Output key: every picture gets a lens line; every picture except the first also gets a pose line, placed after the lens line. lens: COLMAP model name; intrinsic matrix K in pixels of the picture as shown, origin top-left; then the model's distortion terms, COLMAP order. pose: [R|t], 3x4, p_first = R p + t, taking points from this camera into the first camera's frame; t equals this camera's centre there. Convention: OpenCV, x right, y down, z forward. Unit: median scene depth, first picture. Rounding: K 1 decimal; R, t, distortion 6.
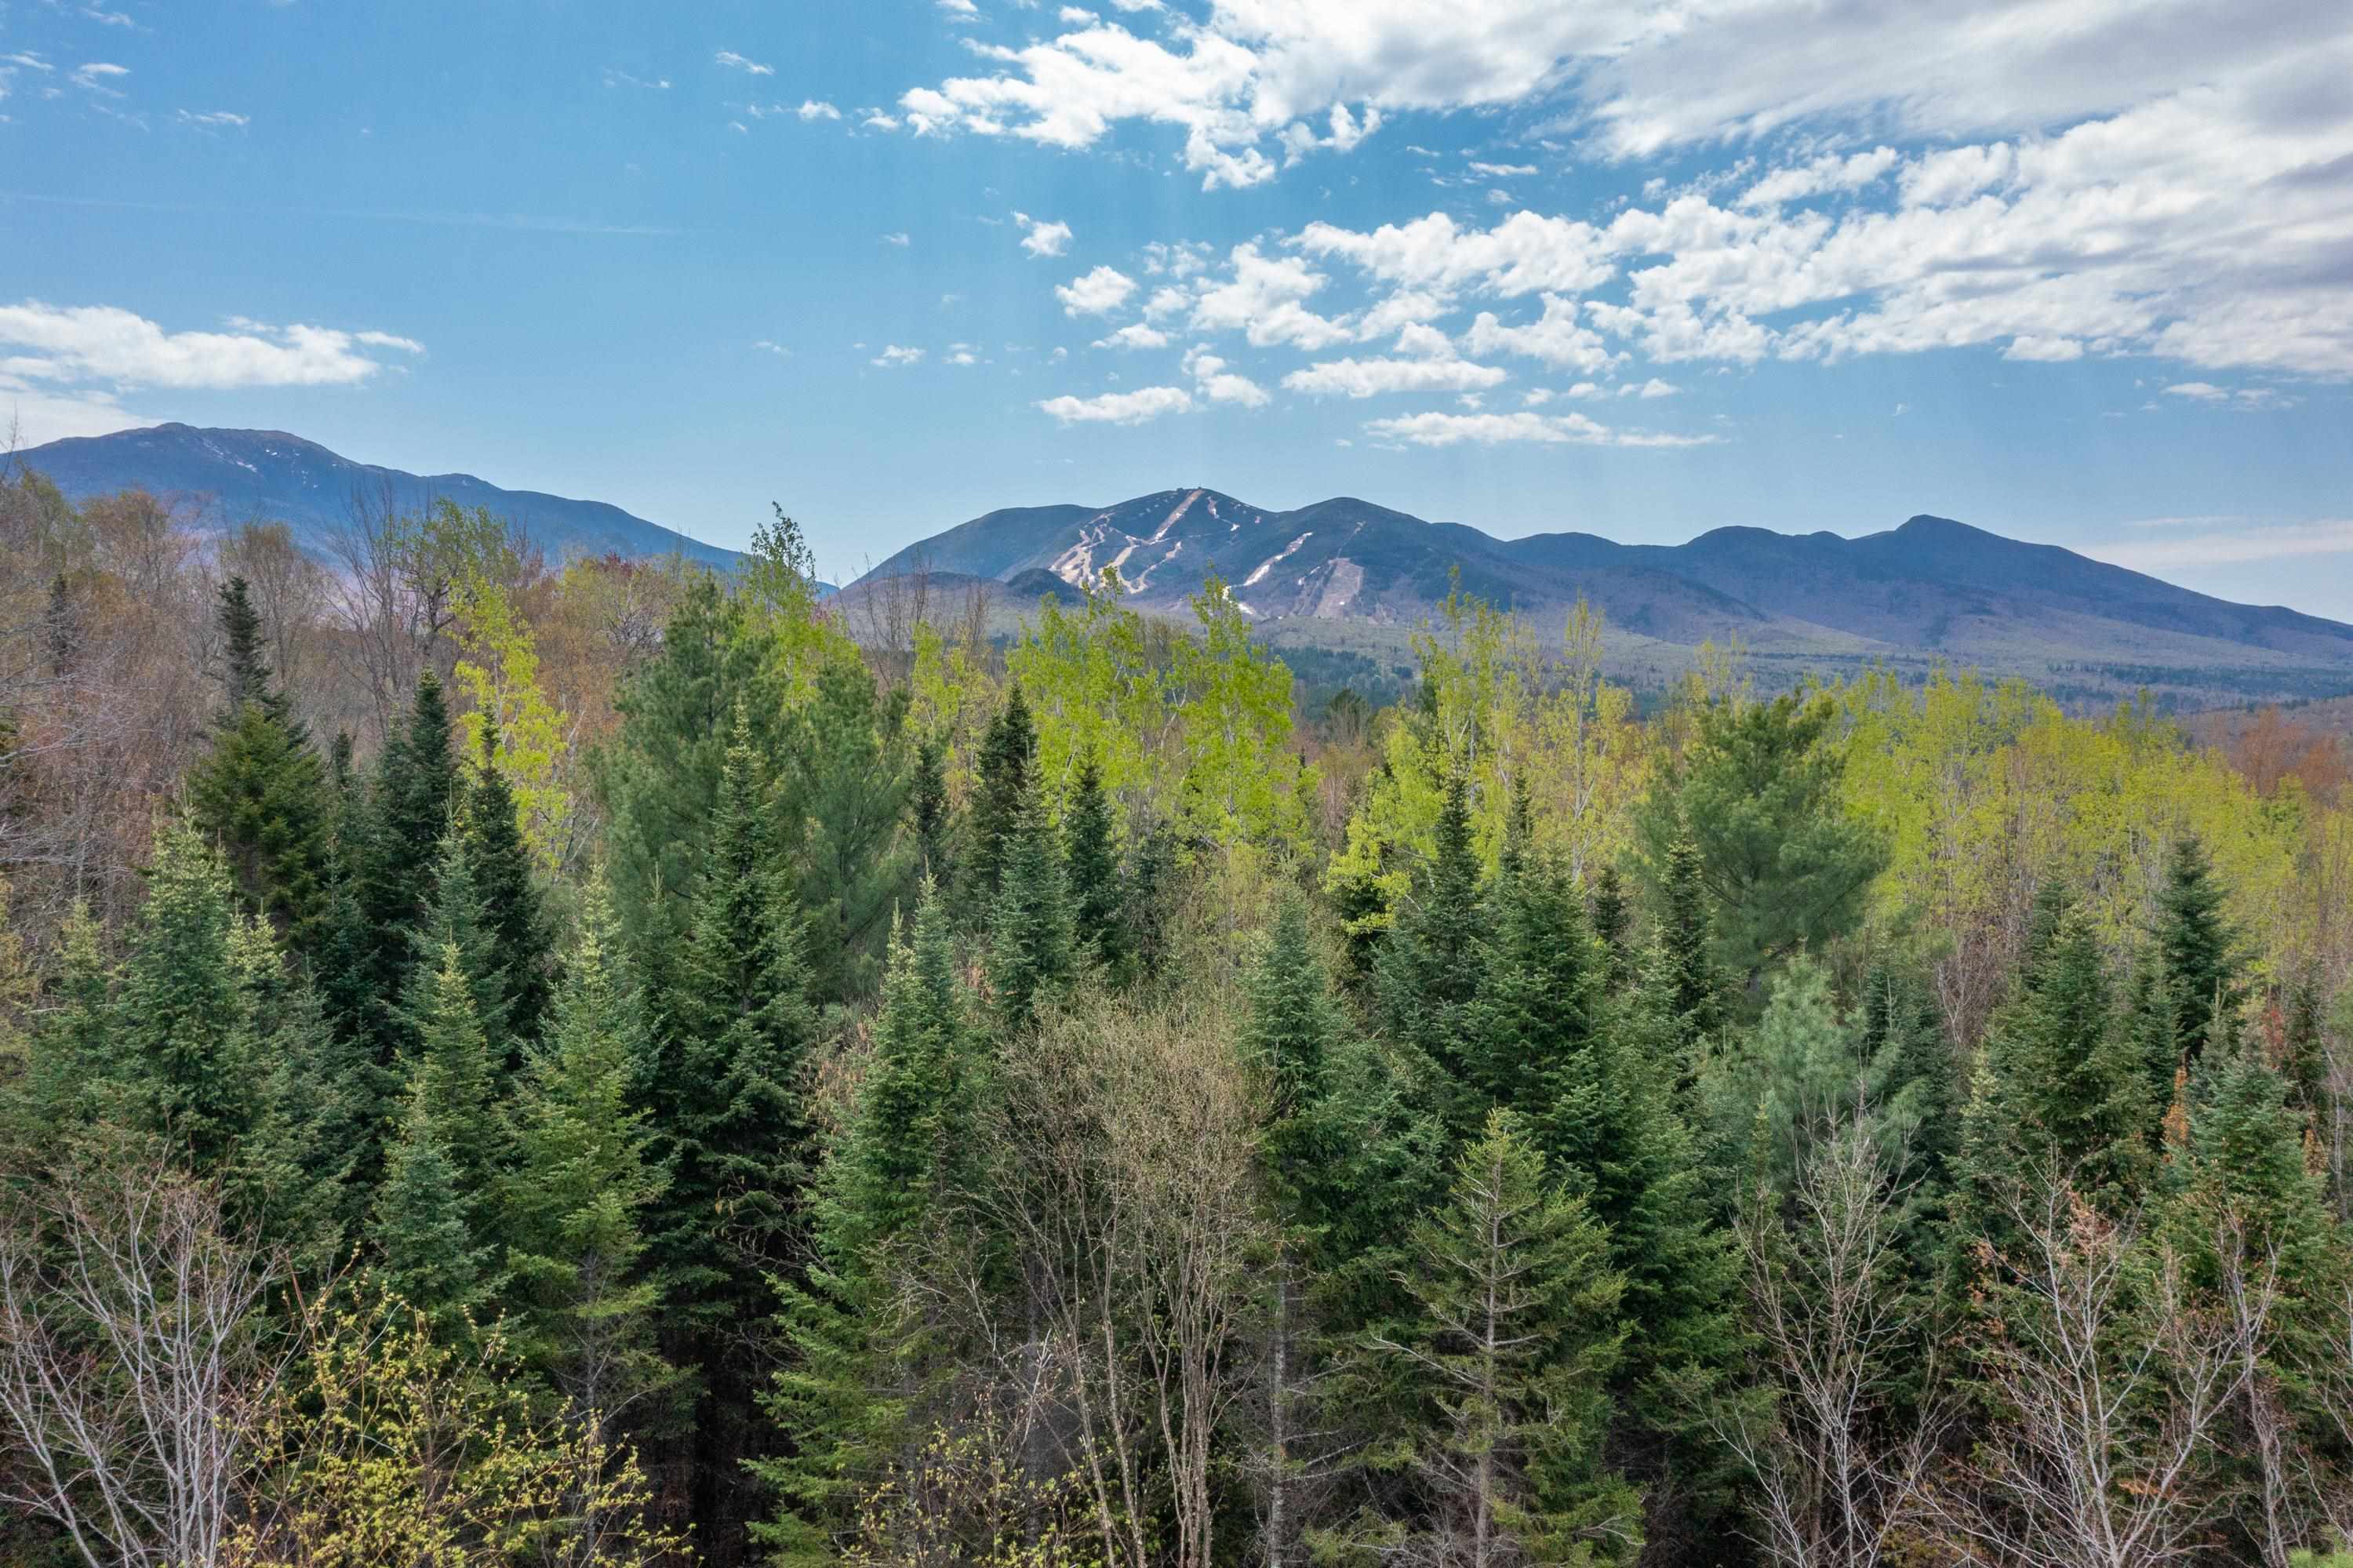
lens RADIAL K [[2009.8, 0, 1103.1], [0, 2009.8, 779.1], [0, 0, 1]] dist [0.010239, 0.000834]
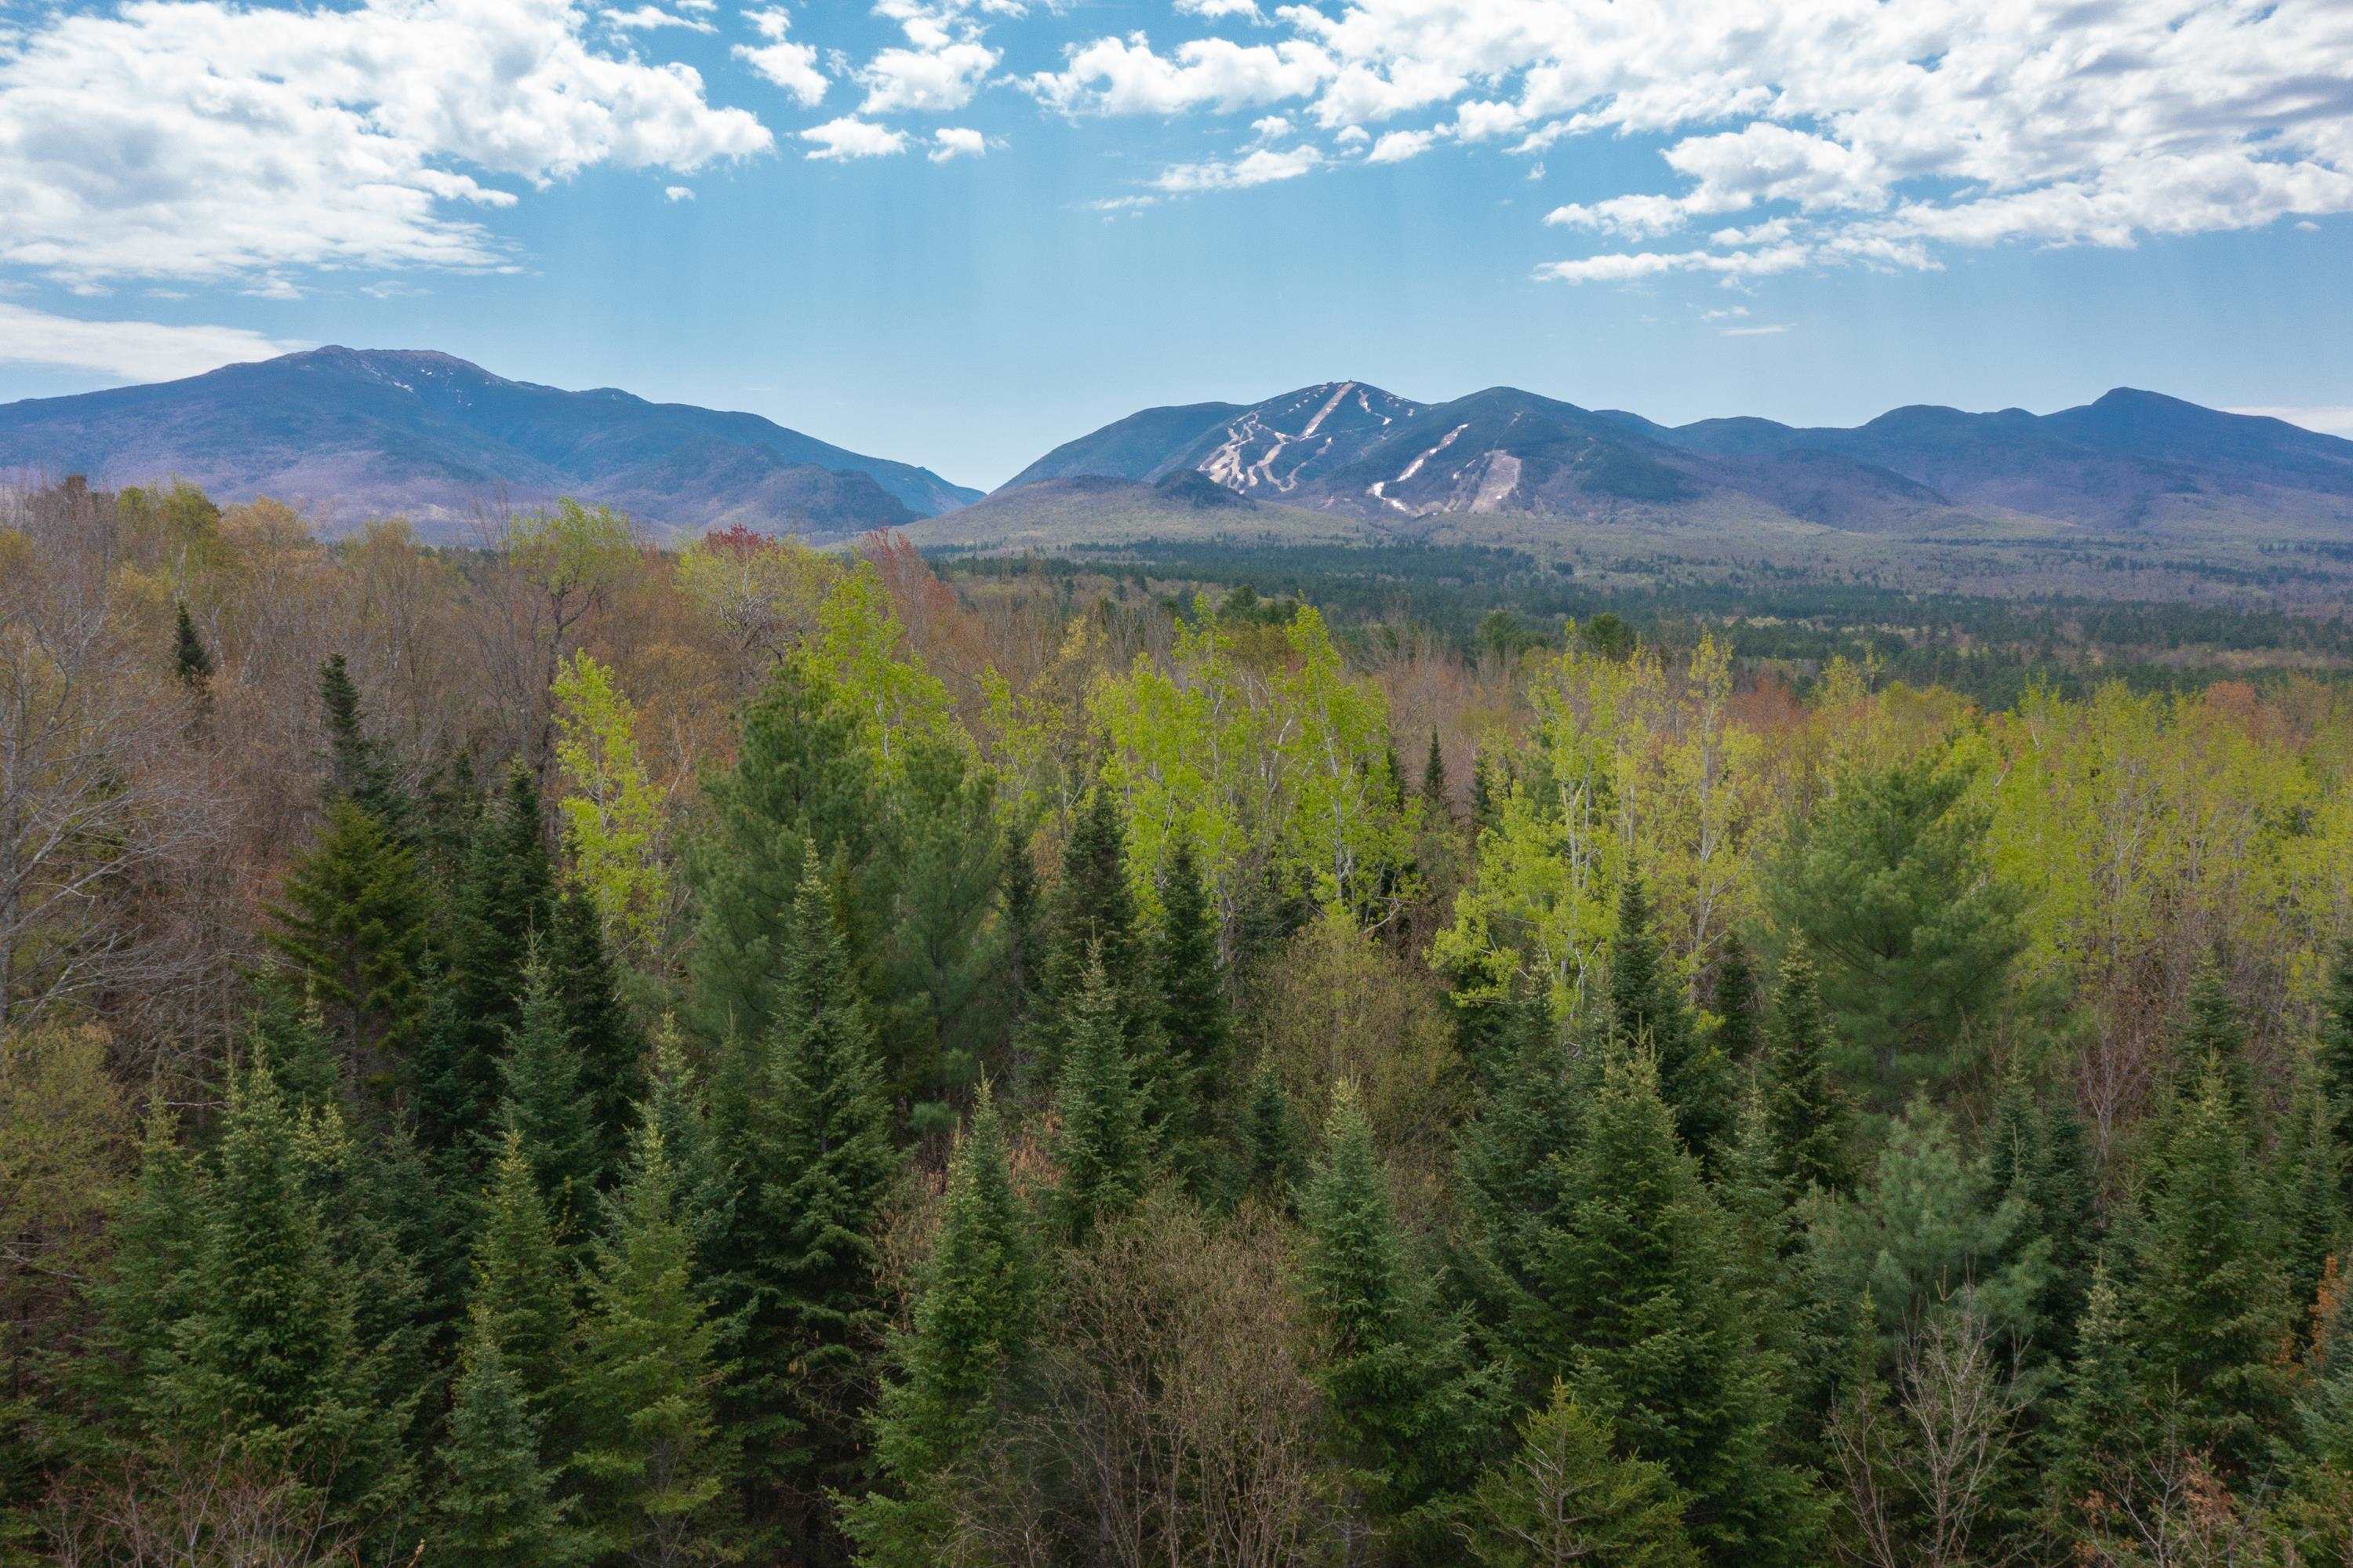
lens RADIAL K [[2009.8, 0, 1103.1], [0, 2009.8, 779.1], [0, 0, 1]] dist [0.010239, 0.000834]
pose [[0.996290, -0.012889, -0.085088, 0.037766], [0.019190, 0.997099, 0.073656, -0.112120], [0.083892, -0.075016, 0.993647, 0.034846]]
